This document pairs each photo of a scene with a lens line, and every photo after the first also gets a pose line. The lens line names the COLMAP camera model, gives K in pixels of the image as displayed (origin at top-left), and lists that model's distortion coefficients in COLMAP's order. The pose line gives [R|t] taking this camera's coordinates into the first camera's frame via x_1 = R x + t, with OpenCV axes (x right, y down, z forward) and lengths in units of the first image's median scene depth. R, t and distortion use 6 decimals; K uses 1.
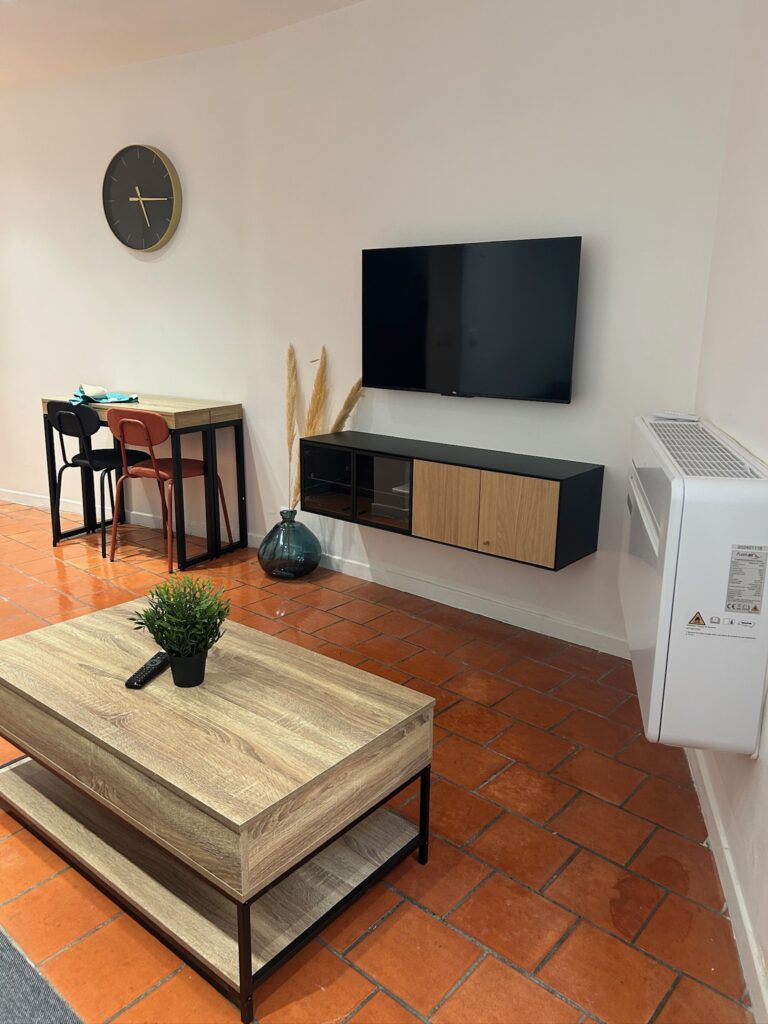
lens RADIAL K [[763.0, 0, 381.3], [0, 763.0, 509.4], [0, 0, 1]] dist [0.120495, -0.272003]
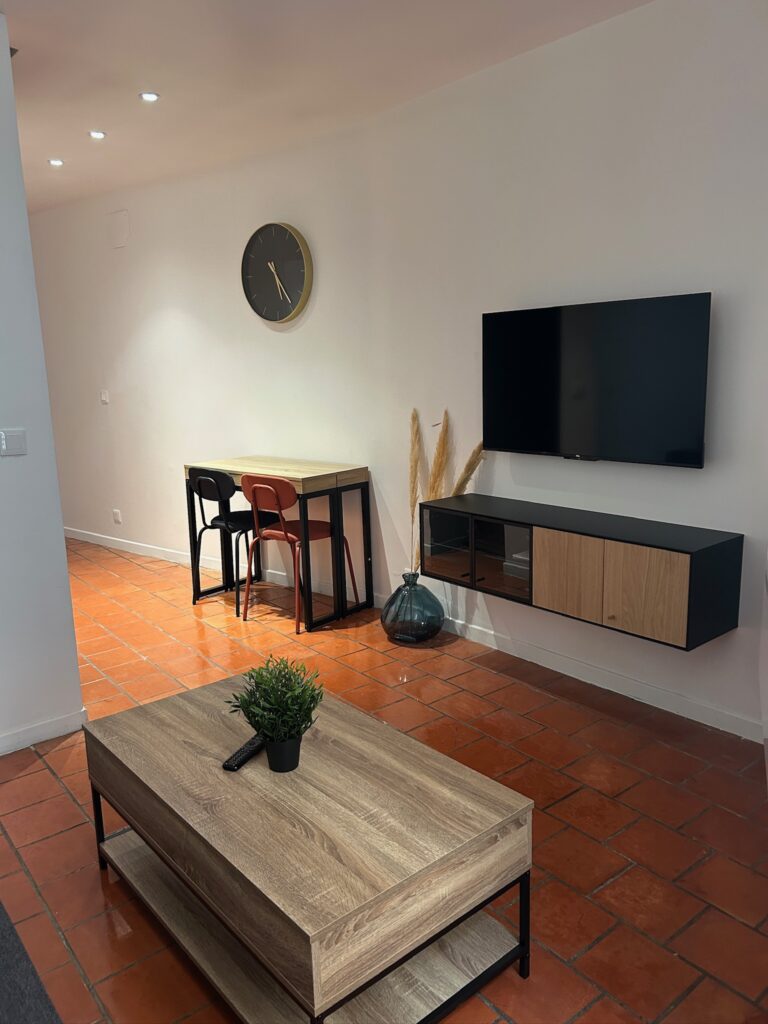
lens RADIAL K [[768.5, 0, 389.4], [0, 768.5, 518.1], [0, 0, 1]] dist [0.047209, -0.052754]
pose [[0.983453, -0.003341, -0.181133, 0.044131], [-0.005032, 0.998940, -0.045749, -0.034091], [0.181094, 0.045903, 0.982394, 0.017205]]
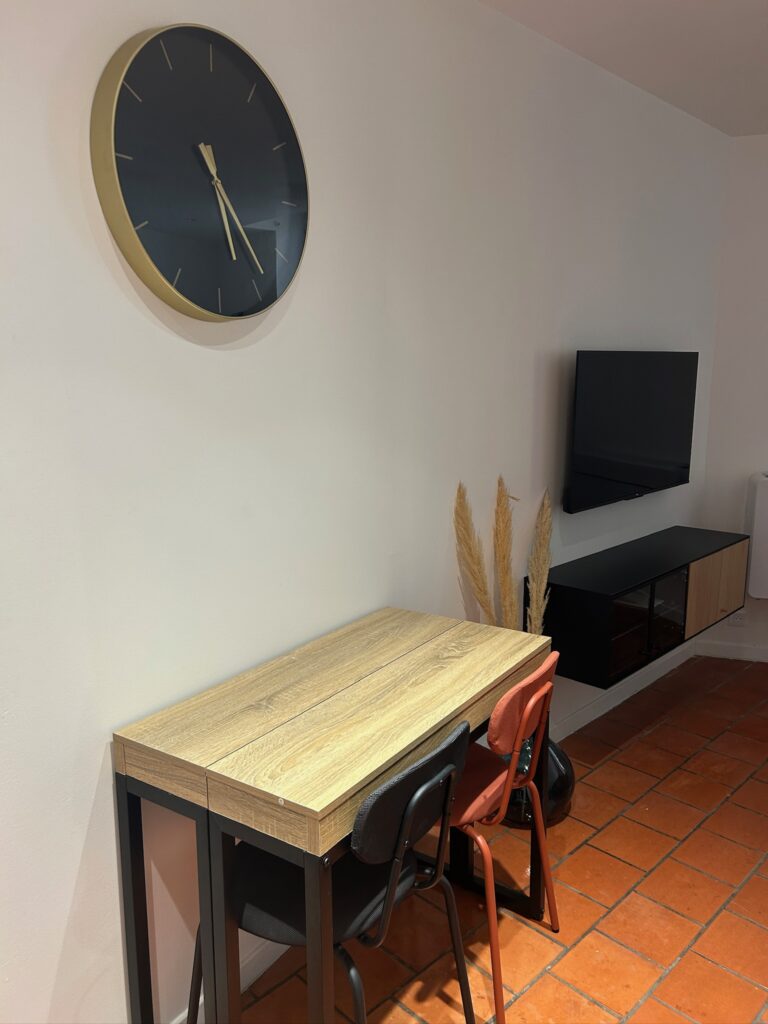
lens RADIAL K [[768.5, 0, 389.4], [0, 768.5, 518.1], [0, 0, 1]] dist [0.047209, -0.052754]
pose [[0.075816, -0.203033, 0.976232, -1.054119], [0.252065, 0.951154, 0.178241, -0.442524], [-0.964736, 0.232560, 0.123290, 1.373003]]
